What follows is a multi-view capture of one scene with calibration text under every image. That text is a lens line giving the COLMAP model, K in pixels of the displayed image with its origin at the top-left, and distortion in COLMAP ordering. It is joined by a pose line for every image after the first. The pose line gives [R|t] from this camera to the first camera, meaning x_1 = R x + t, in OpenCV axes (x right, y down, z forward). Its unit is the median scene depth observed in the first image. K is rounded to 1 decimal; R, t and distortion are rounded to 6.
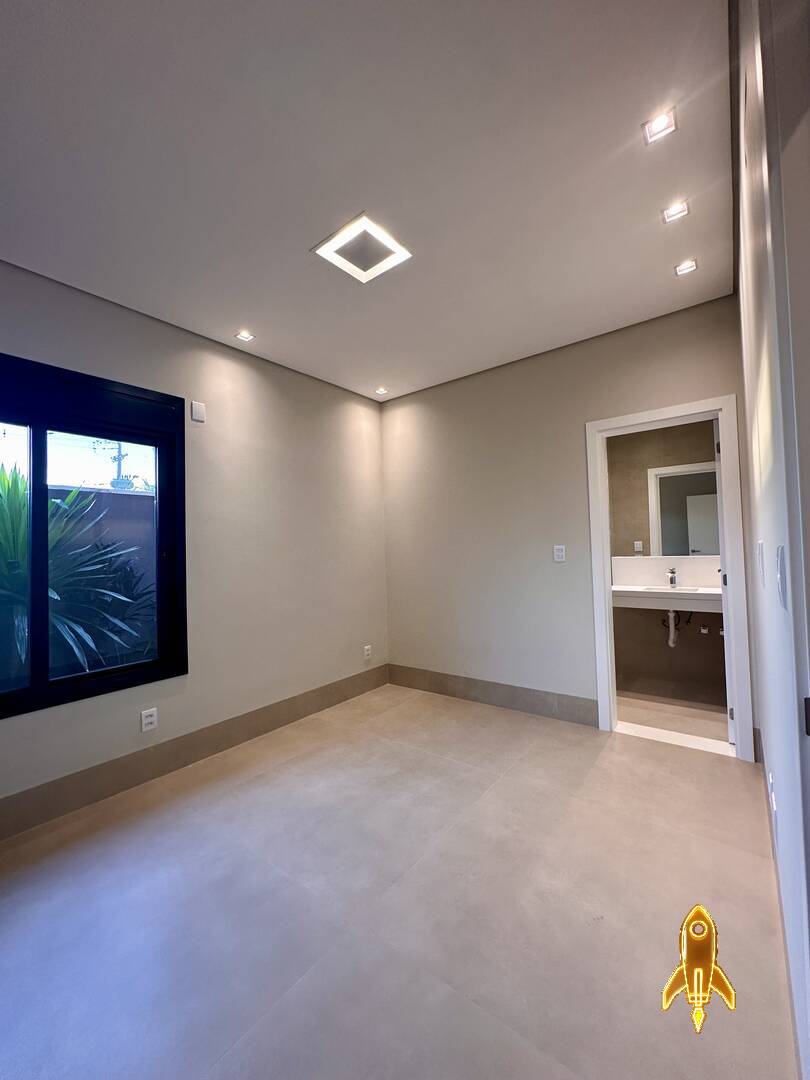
lens RADIAL K [[430.7, 0, 406.4], [0, 430.7, 538.8], [0, 0, 1]] dist [-0.007449, 0.001631]
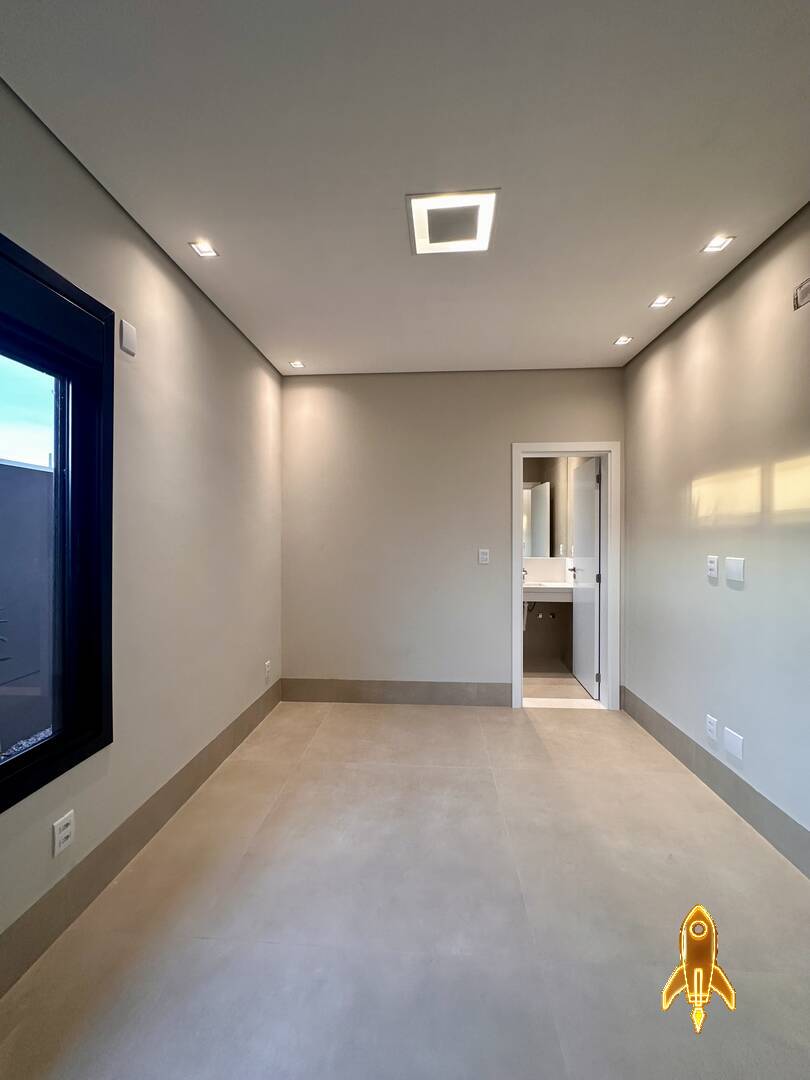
lens RADIAL K [[430.7, 0, 404.1], [0, 430.7, 537.8], [0, 0, 1]] dist [-0.007449, 0.001631]
pose [[0.830730, 0.029674, 0.555884, -0.454734], [-0.039128, 0.999221, 0.005135, -0.011291], [-0.555298, -0.026017, 0.831244, 0.203455]]
